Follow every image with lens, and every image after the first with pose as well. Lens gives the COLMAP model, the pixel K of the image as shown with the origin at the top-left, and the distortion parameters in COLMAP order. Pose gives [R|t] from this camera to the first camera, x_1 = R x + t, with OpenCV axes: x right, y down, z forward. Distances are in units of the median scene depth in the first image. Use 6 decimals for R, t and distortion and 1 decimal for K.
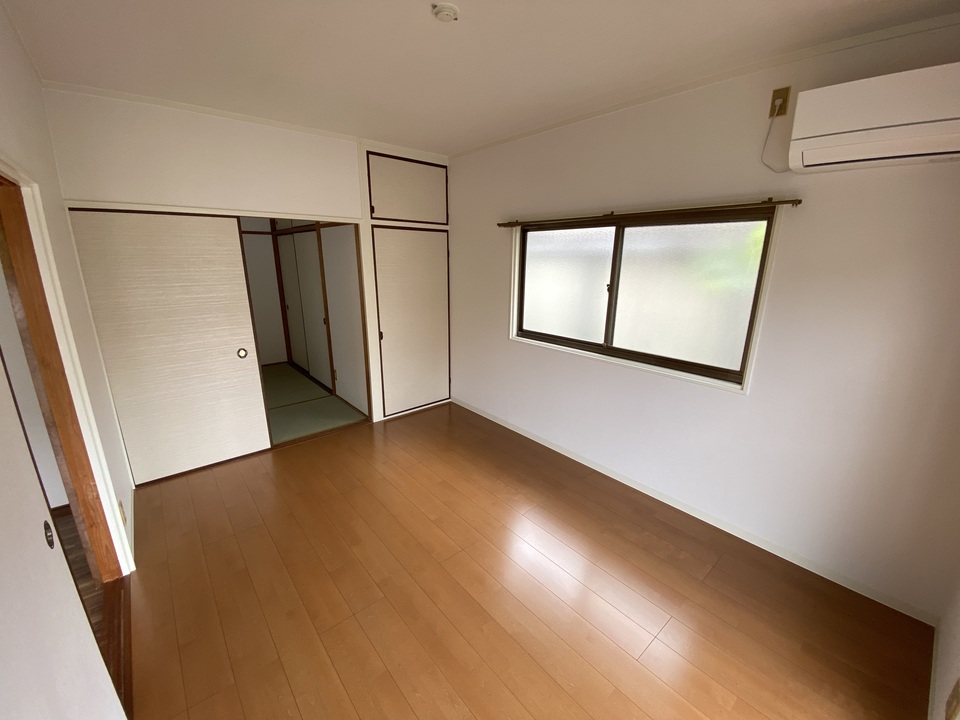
lens RADIAL K [[388.9, 0, 480.6], [0, 388.9, 365.1], [0, 0, 1]] dist [0.014873, -0.016214]
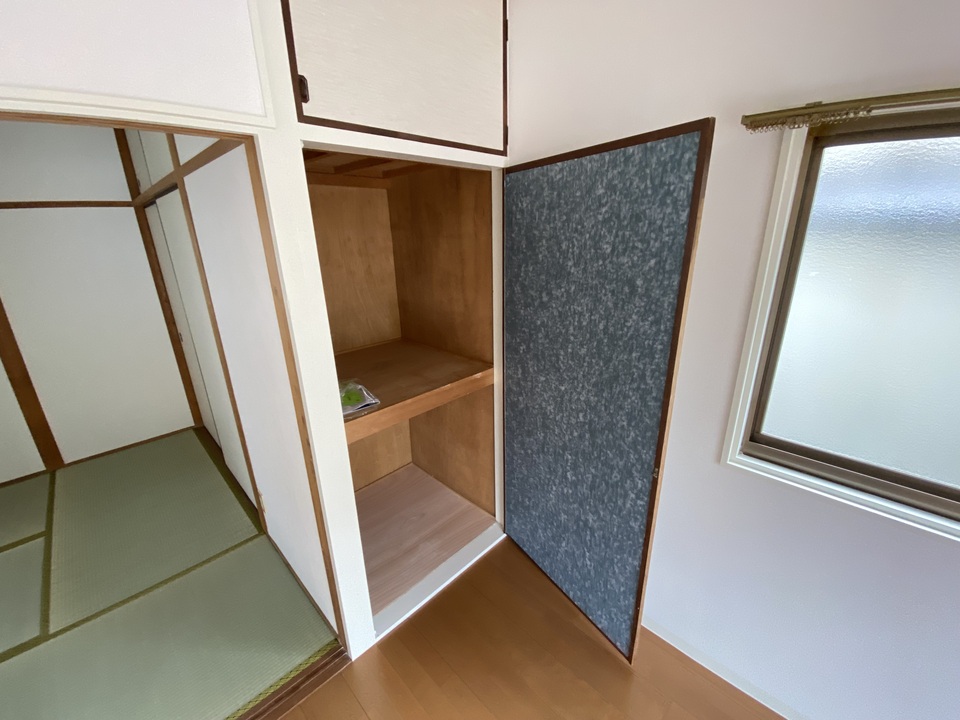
lens RADIAL K [[388.9, 0, 477.0], [0, 388.9, 359.3], [0, 0, 1]] dist [0.014873, -0.016214]
pose [[0.996774, -0.056914, 0.056583, -0.167309], [0.054385, 0.997493, 0.045270, -0.192456], [-0.059018, -0.042046, 0.997371, 0.668578]]
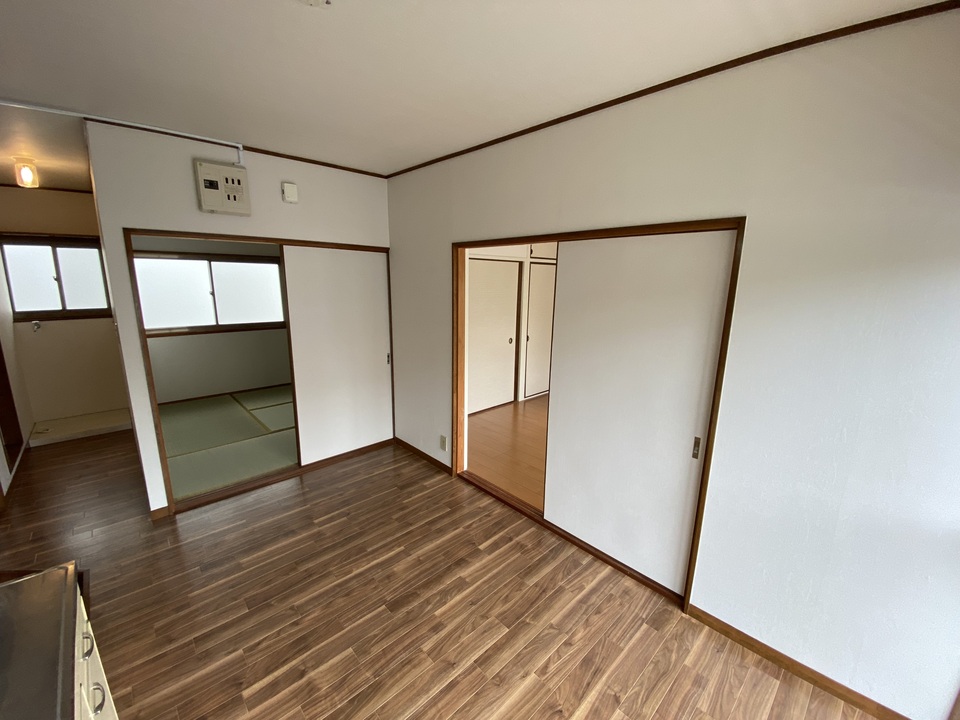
lens RADIAL K [[388.9, 0, 479.9], [0, 388.9, 360.4], [0, 0, 1]] dist [0.014873, -0.016214]
pose [[0.998880, -0.004080, 0.047143, -0.529942], [0.007148, 0.997854, -0.065093, 0.100351], [-0.046776, 0.065357, 0.996765, -0.413152]]
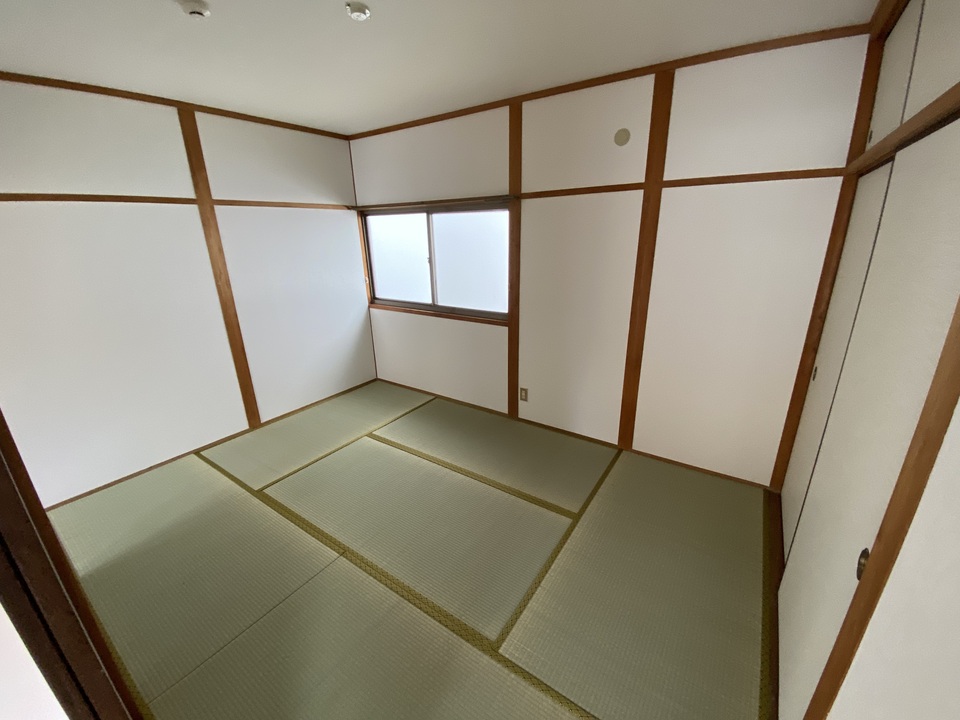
lens RADIAL K [[388.9, 0, 471.6], [0, 388.9, 357.0], [0, 0, 1]] dist [0.014873, -0.016214]
pose [[0.240511, 0.280492, -0.929236, -0.371593], [-0.239401, 0.944904, 0.223258, -0.271682], [0.940660, 0.168764, 0.294410, 0.933120]]
